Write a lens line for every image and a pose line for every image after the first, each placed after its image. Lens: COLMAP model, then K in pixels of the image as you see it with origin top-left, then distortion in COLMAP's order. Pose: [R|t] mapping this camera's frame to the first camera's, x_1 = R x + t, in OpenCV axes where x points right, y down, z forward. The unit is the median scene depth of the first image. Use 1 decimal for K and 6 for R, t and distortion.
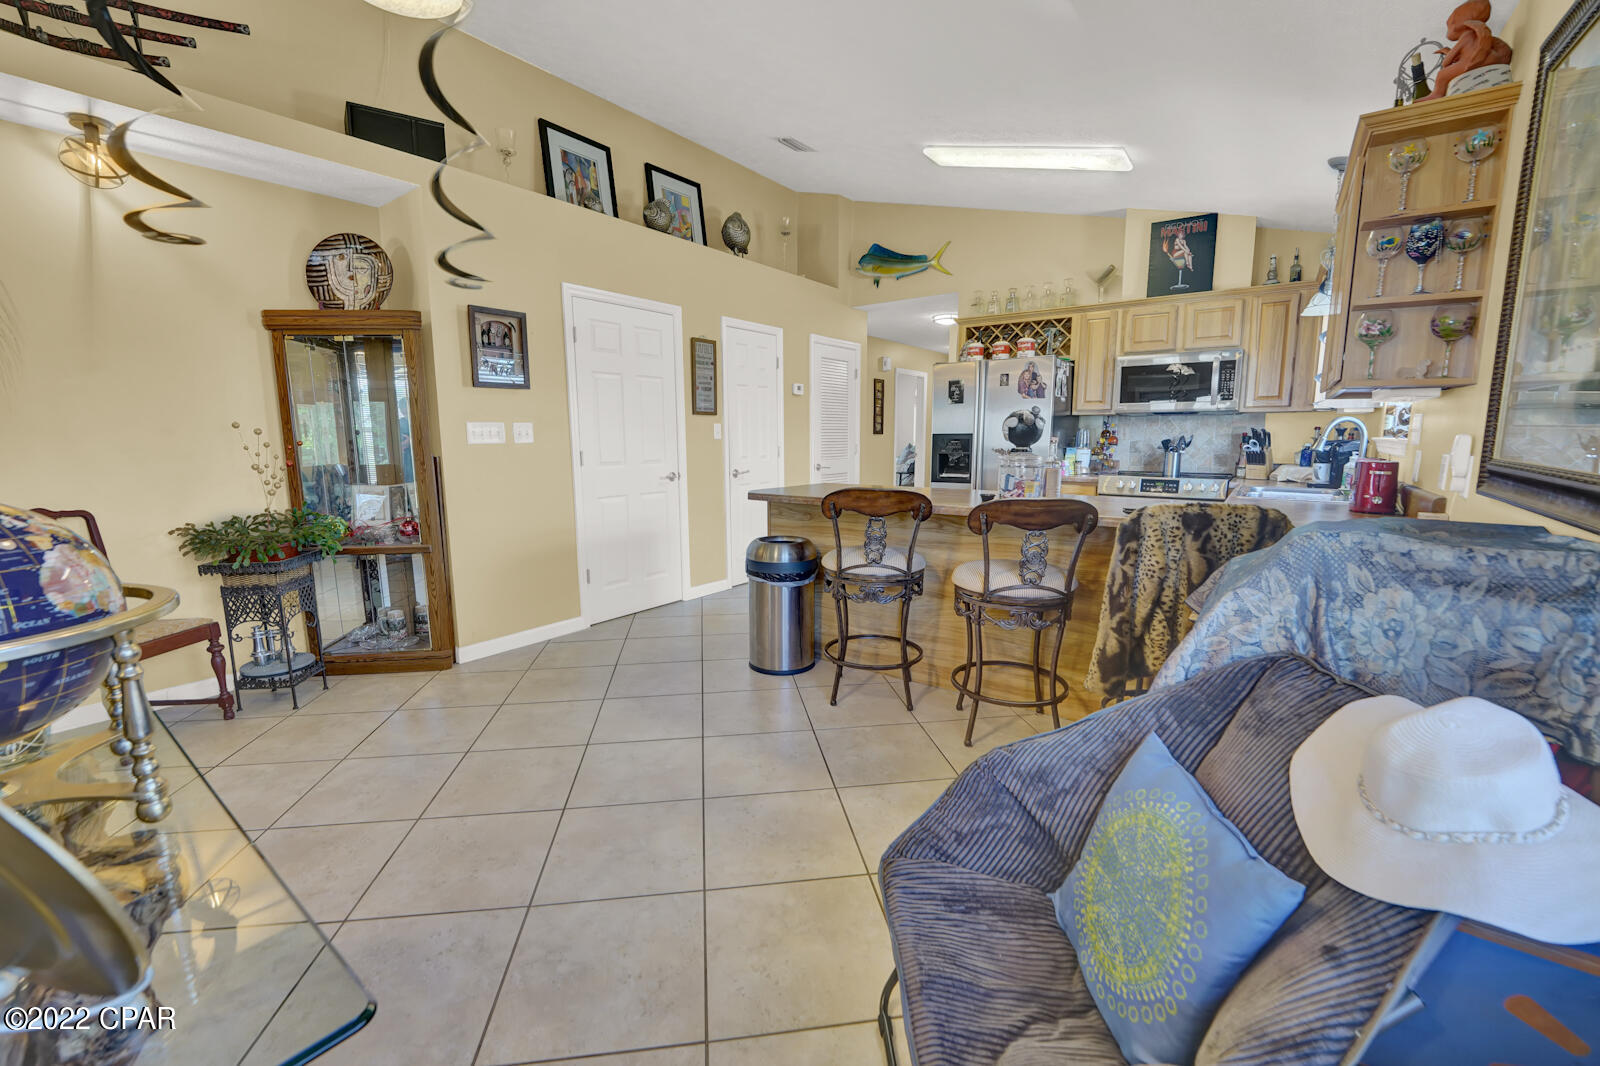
lens RADIAL K [[649.5, 0, 799.7], [0, 649.5, 537.0], [0, 0, 1]] dist [-0.027439, 0.001674]
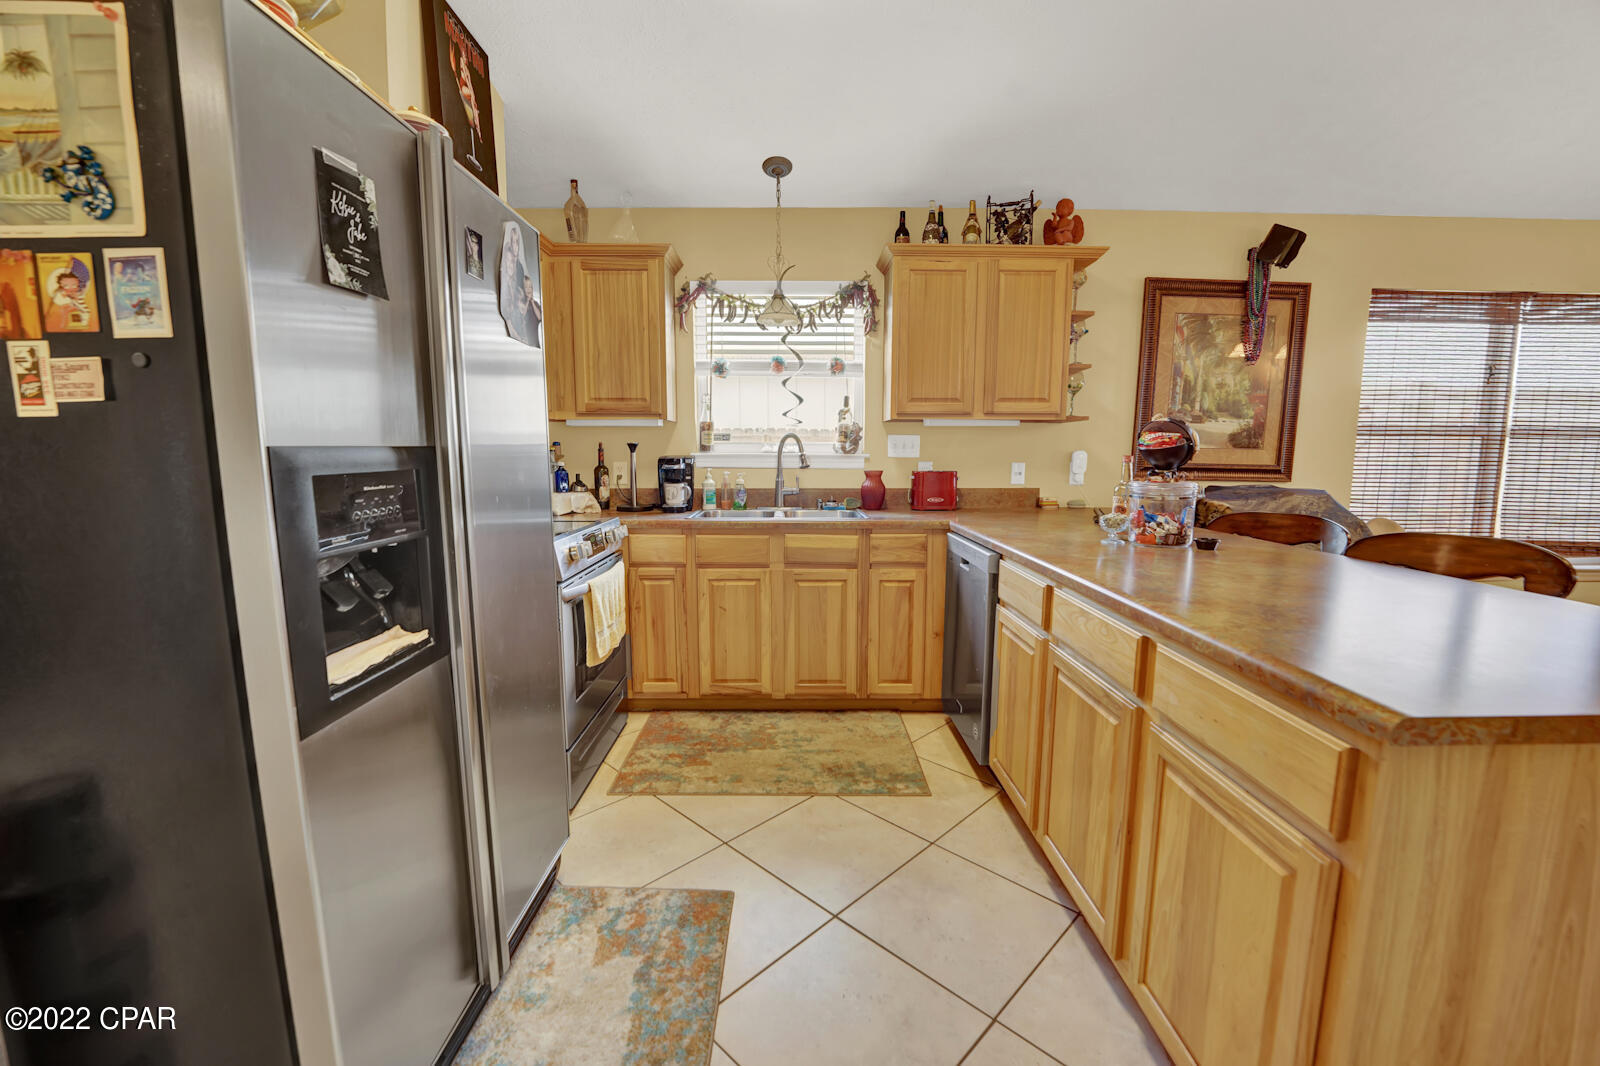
lens RADIAL K [[649.5, 0, 796.5], [0, 649.5, 540.3], [0, 0, 1]] dist [-0.027439, 0.001674]
pose [[-0.595040, -0.107500, 0.796474, 0.008544], [0.127166, 0.965937, 0.225377, -0.188392], [-0.793572, 0.235392, -0.561101, 1.189233]]
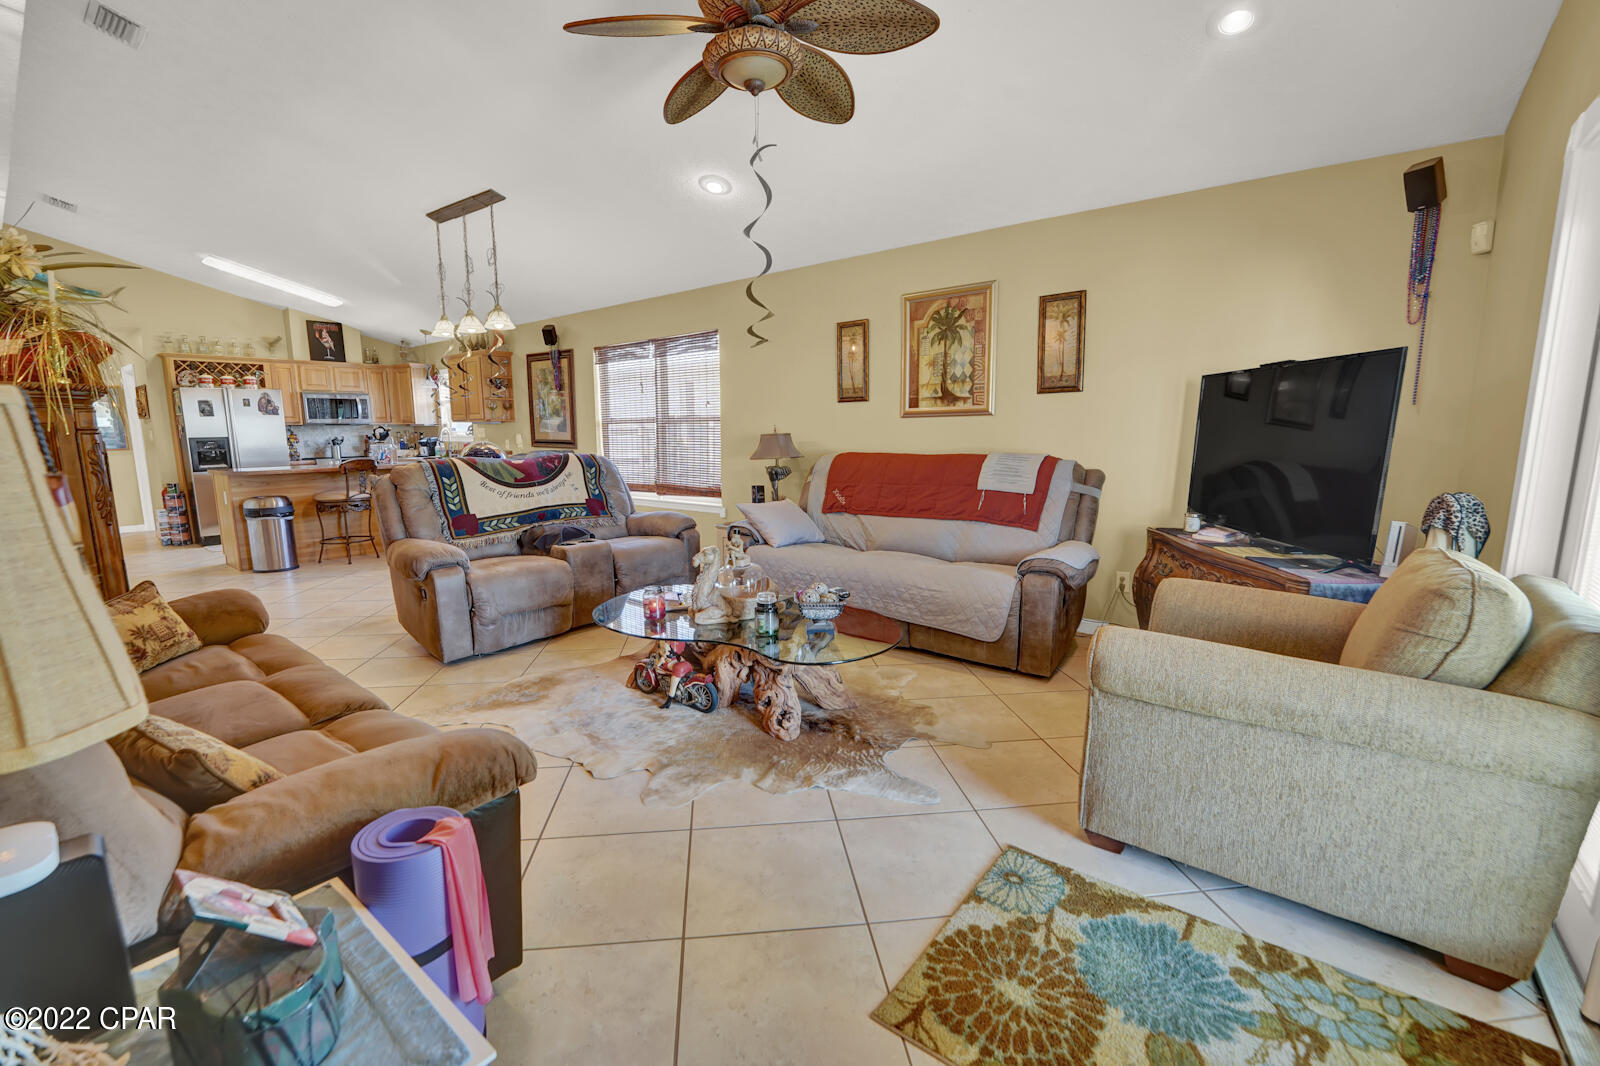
lens RADIAL K [[649.5, 0, 784.9], [0, 649.5, 538.5], [0, 0, 1]] dist [-0.027439, 0.001674]
pose [[0.037951, -0.158755, 0.986588, -1.341740], [0.161951, 0.975224, 0.150697, 0.064241], [-0.986069, 0.154060, 0.062722, -0.372095]]
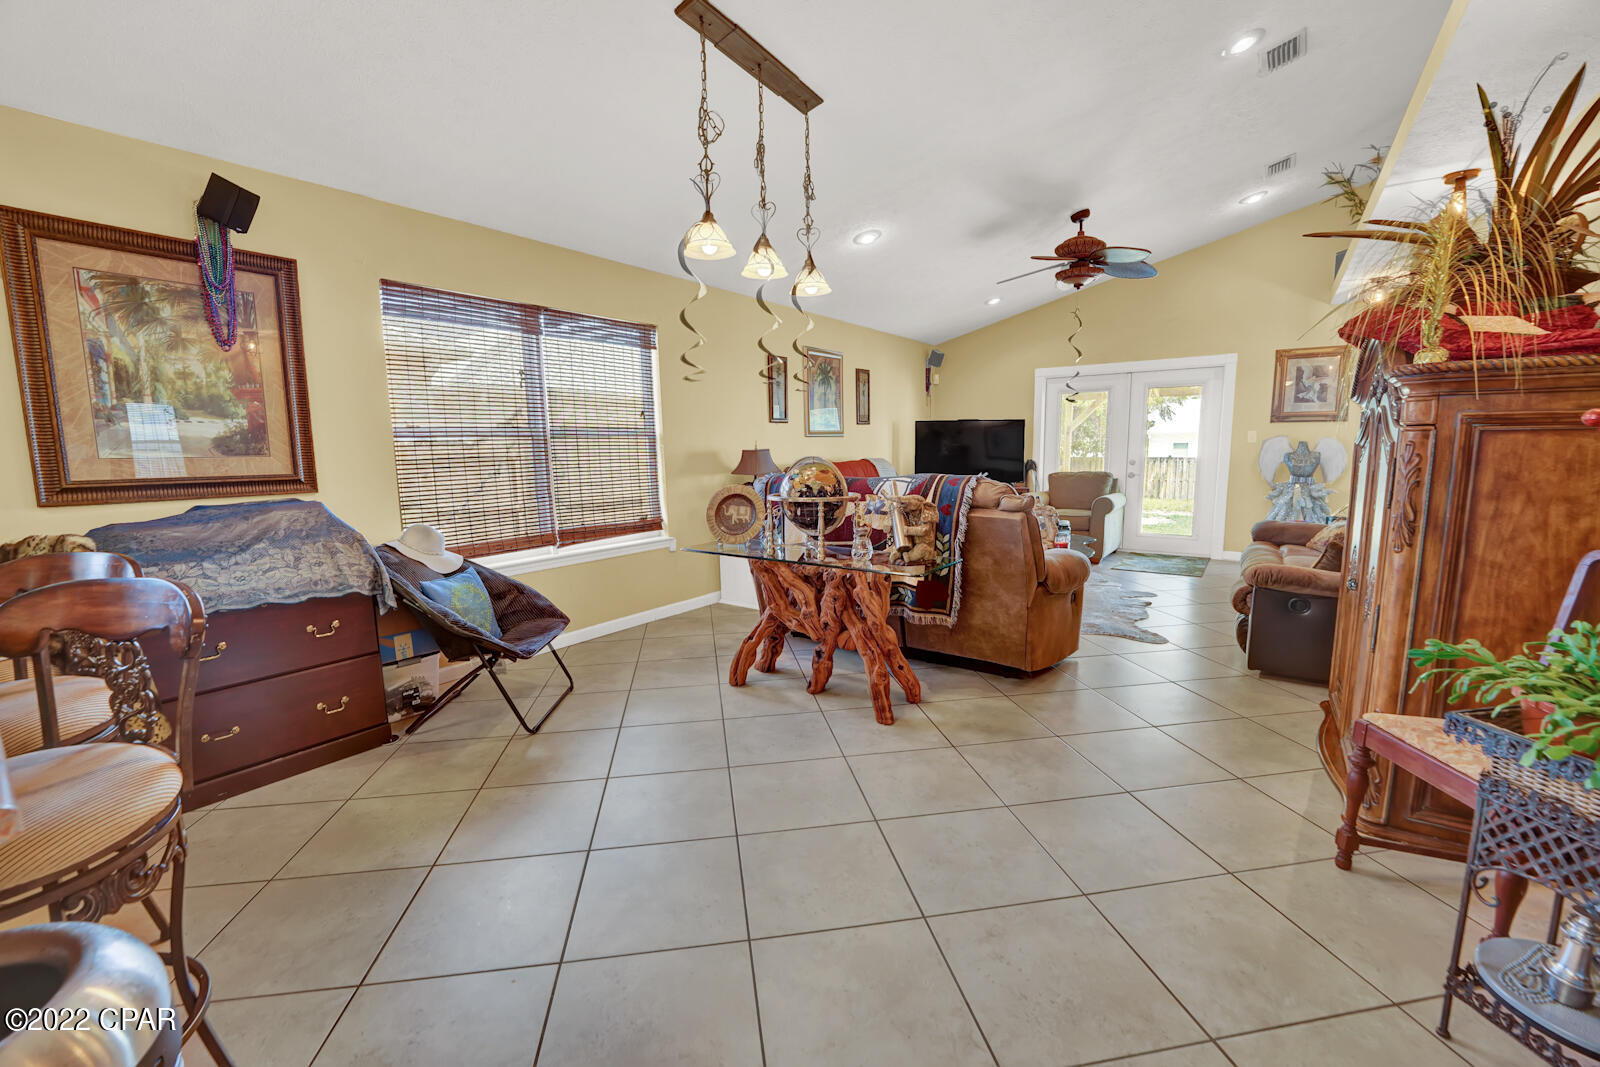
lens RADIAL K [[649.5, 0, 796.0], [0, 649.5, 545.1], [0, 0, 1]] dist [-0.027439, 0.001674]
pose [[-0.999741, 0.022727, 0.000796, -0.231061], [0.021897, 0.952606, 0.303417, -0.142954], [0.006138, 0.303356, -0.952858, 0.903099]]
